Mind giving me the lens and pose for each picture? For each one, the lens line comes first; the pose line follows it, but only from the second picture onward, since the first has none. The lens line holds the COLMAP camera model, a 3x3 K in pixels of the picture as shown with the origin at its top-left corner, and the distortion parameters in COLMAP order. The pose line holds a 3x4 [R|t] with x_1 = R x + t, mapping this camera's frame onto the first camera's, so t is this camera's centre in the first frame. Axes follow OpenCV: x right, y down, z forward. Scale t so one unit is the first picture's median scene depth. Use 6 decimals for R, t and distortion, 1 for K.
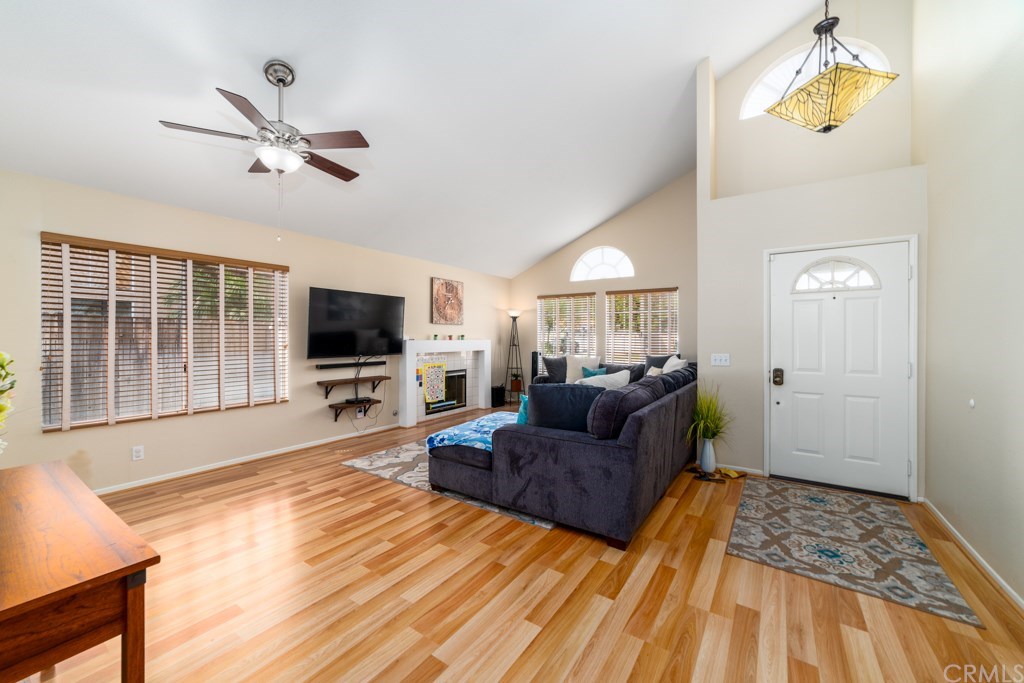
lens RADIAL K [[393.7, 0, 508.7], [0, 393.7, 338.7], [0, 0, 1]] dist [-0.011259, 0.000595]
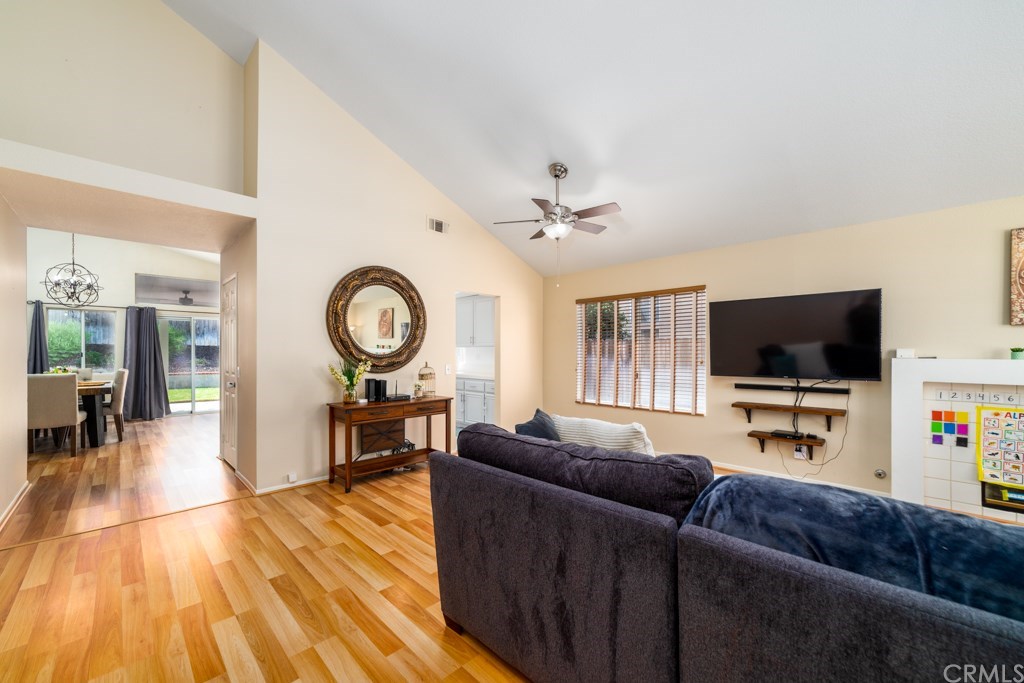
lens RADIAL K [[404.8, 0, 511.7], [0, 404.8, 354.3], [0, 0, 1]] dist [0.001744, 0.000231]
pose [[-0.184824, 0.002565, -0.982768, 0.579639], [-0.000662, 0.999996, 0.002734, -0.004664], [0.982771, 0.001156, -0.184821, 0.690017]]
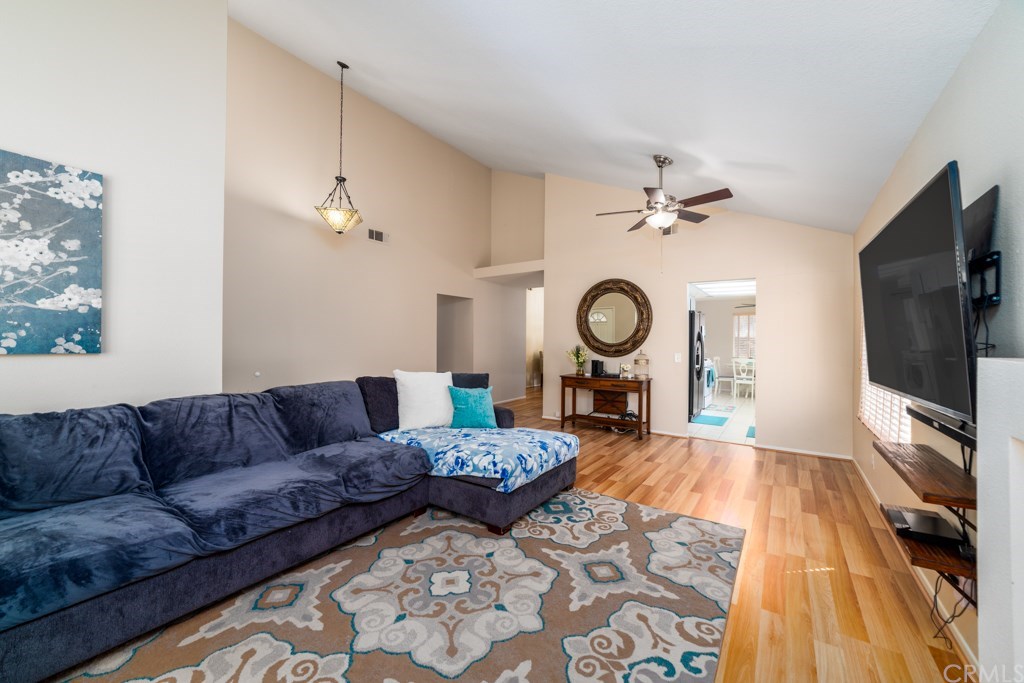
lens RADIAL K [[393.7, 0, 508.7], [0, 393.7, 338.7], [0, 0, 1]] dist [-0.011259, 0.000595]
pose [[-0.999841, -0.008421, 0.015748, -0.027785], [-0.008563, 0.999923, -0.008933, -0.001218], [-0.015671, -0.009066, -0.999836, 1.534526]]
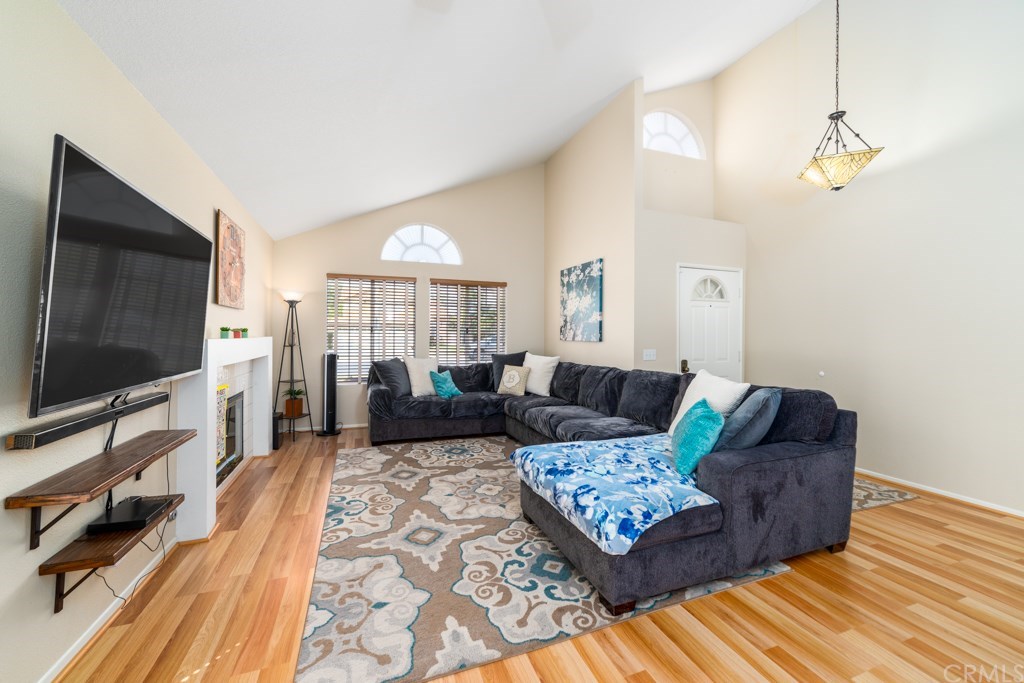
lens RADIAL K [[393.7, 0, 508.7], [0, 393.7, 338.7], [0, 0, 1]] dist [-0.011259, 0.000595]
pose [[0.575328, -0.006901, 0.817893, -0.535284], [-0.001412, 0.999955, 0.009430, -0.001556], [-0.817921, -0.006580, 0.575293, 0.606188]]
